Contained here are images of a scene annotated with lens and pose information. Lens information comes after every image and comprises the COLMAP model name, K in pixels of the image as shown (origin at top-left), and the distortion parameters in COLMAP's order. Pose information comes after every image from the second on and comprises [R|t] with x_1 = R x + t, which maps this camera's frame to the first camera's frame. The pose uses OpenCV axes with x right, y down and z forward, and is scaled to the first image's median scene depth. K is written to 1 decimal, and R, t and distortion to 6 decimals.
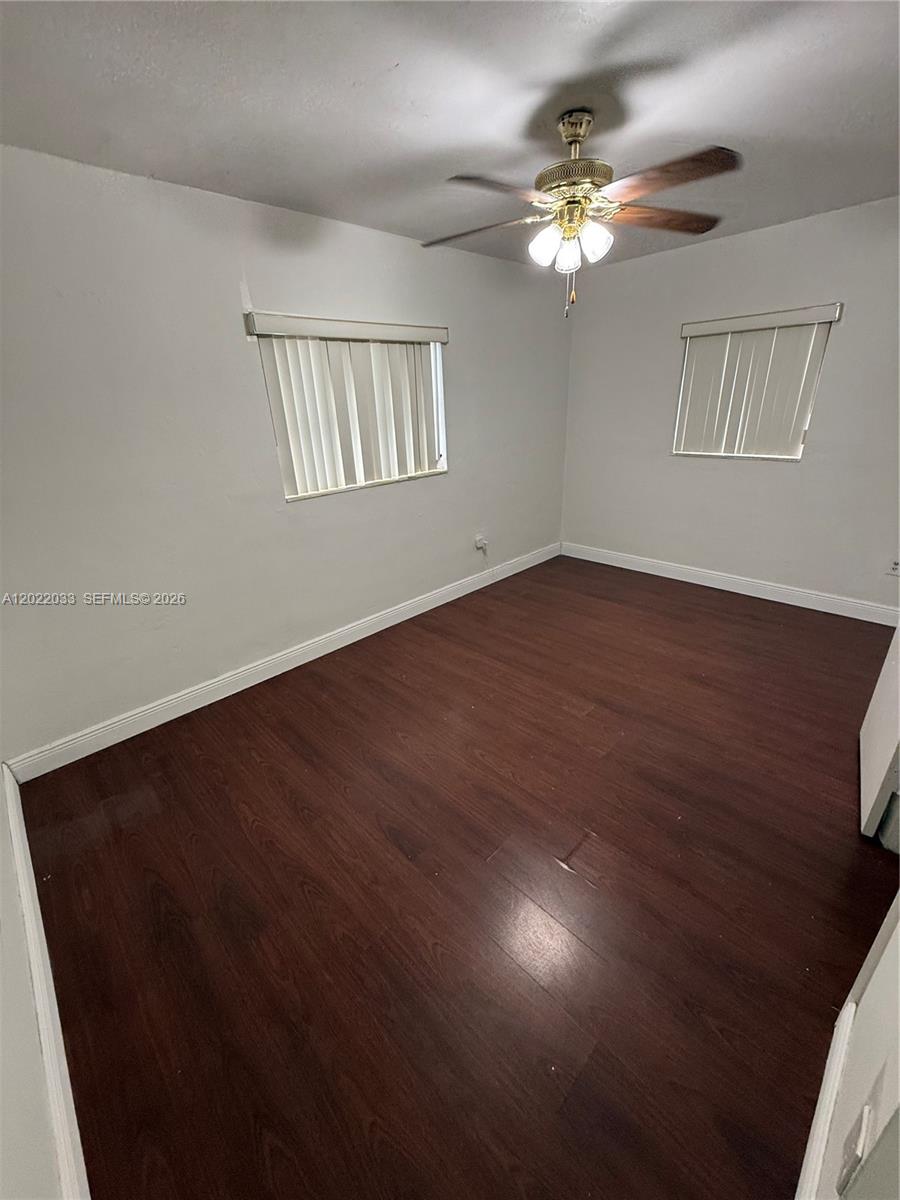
lens RADIAL K [[478.3, 0, 449.1], [0, 478.3, 597.0], [0, 0, 1]] dist [-0.000432, -0.000056]
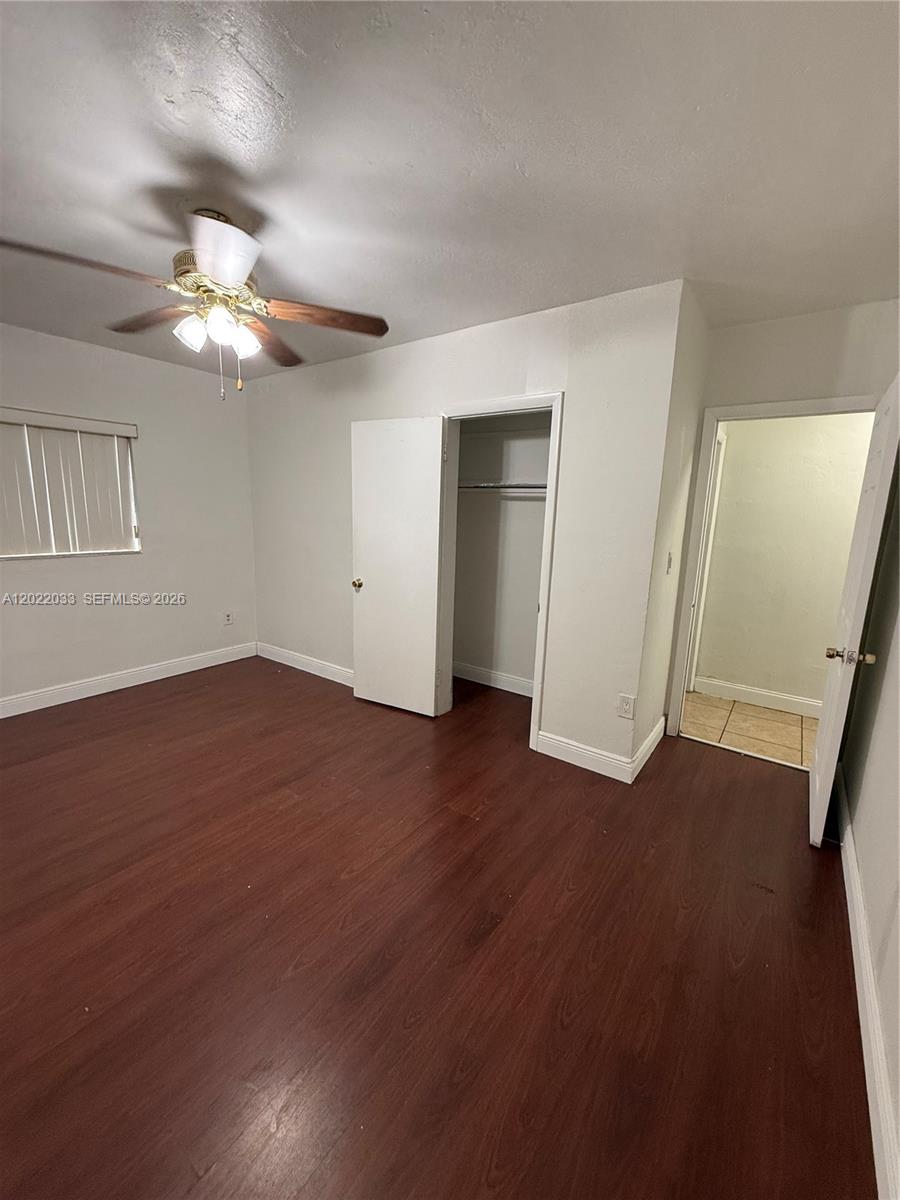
lens RADIAL K [[478.3, 0, 448.1], [0, 478.3, 599.1], [0, 0, 1]] dist [-0.000432, -0.000056]
pose [[-0.154918, -0.147804, 0.976808, -0.537564], [0.362676, 0.911201, 0.195395, -0.161416], [-0.918948, 0.384536, -0.087556, 0.544969]]
